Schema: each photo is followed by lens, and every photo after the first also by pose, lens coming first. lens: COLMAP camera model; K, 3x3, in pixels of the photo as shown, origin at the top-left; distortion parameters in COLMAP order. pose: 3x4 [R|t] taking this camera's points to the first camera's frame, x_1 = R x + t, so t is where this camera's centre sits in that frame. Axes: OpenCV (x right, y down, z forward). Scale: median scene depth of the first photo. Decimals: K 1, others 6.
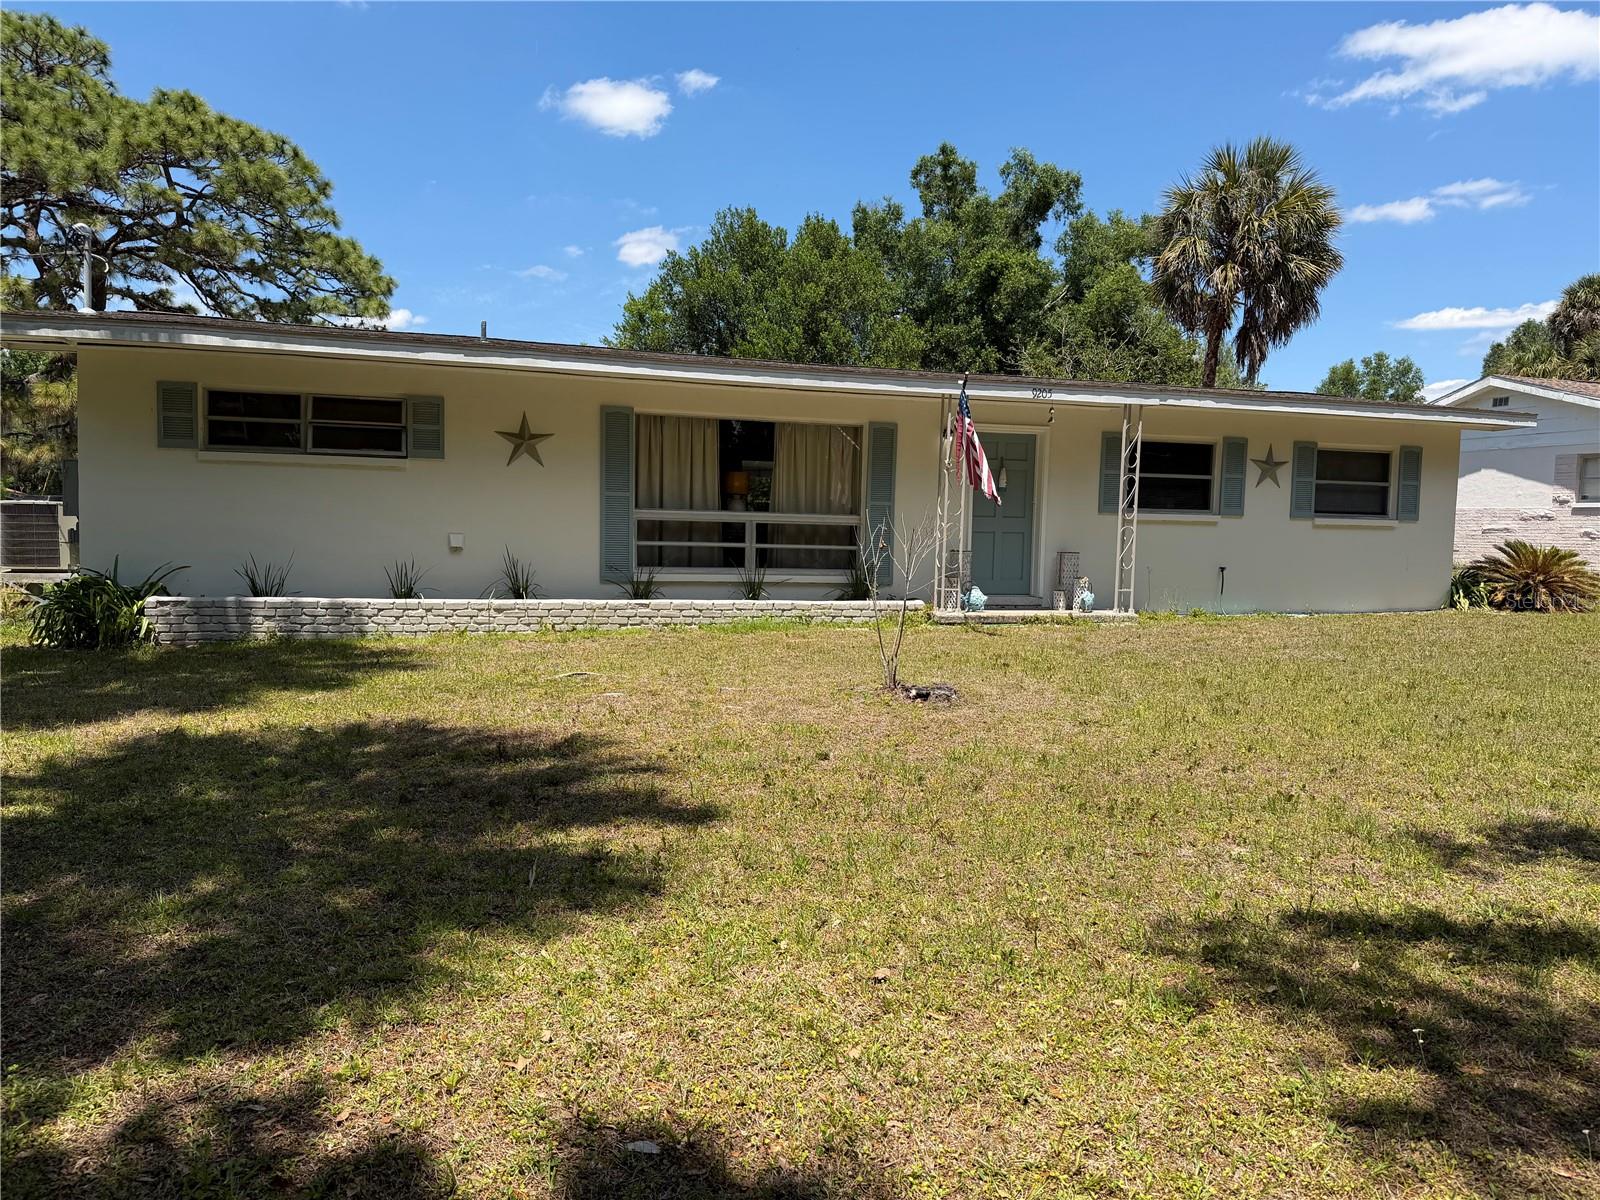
lens RADIAL K [[1077.2, 0, 800.0], [0, 1077.2, 600.0], [0, 0, 1]] dist [0.059529, -0.068906]
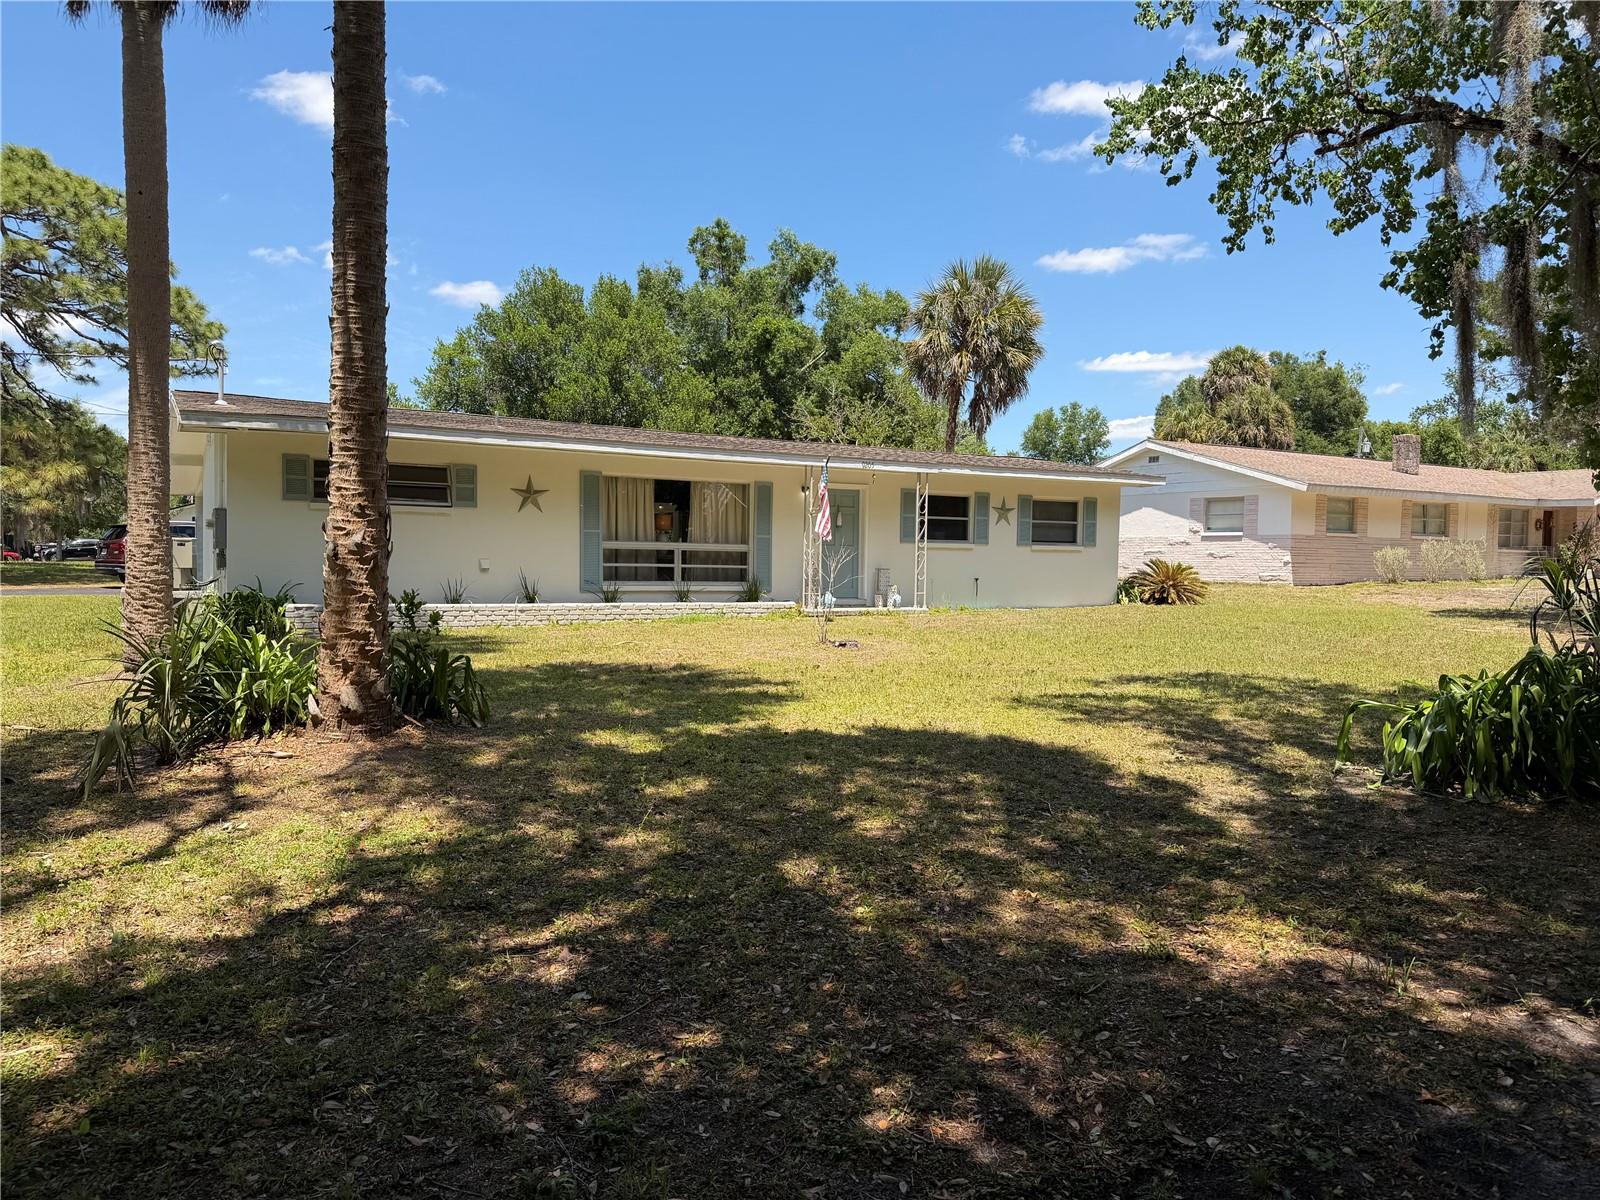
lens RADIAL K [[1076.8, 0, 764.8], [0, 1076.8, 601.4], [0, 0, 1]] dist [0.100517, -0.125724]
pose [[0.978664, -0.016251, 0.204825, -0.224926], [0.021085, 0.999548, -0.021440, 0.030719], [-0.204384, 0.025301, 0.978564, -0.442754]]
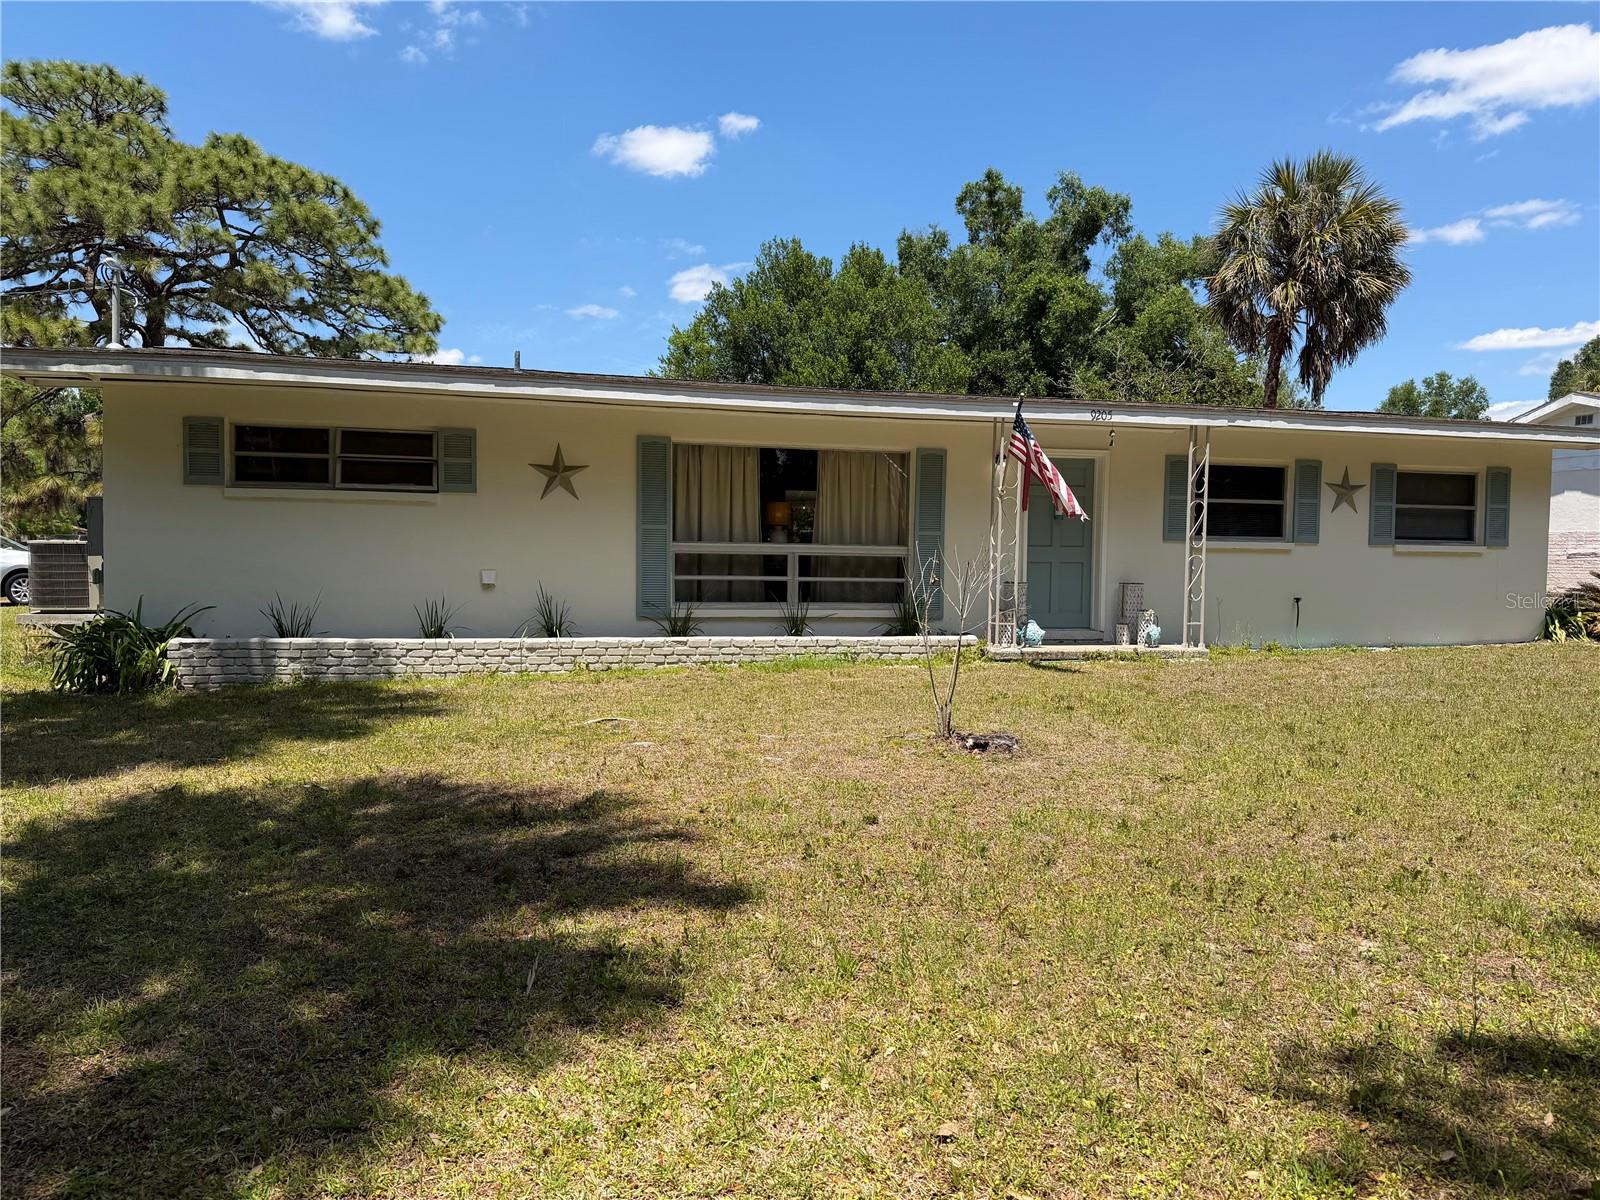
lens RADIAL K [[1077.2, 0, 800.0], [0, 1077.2, 600.0], [0, 0, 1]] dist [0.059529, -0.068906]
pose [[0.999016, -0.007477, -0.043716, 0.001336], [0.006294, 0.999612, -0.027138, -0.006014], [0.043902, 0.026836, 0.998675, 0.047760]]
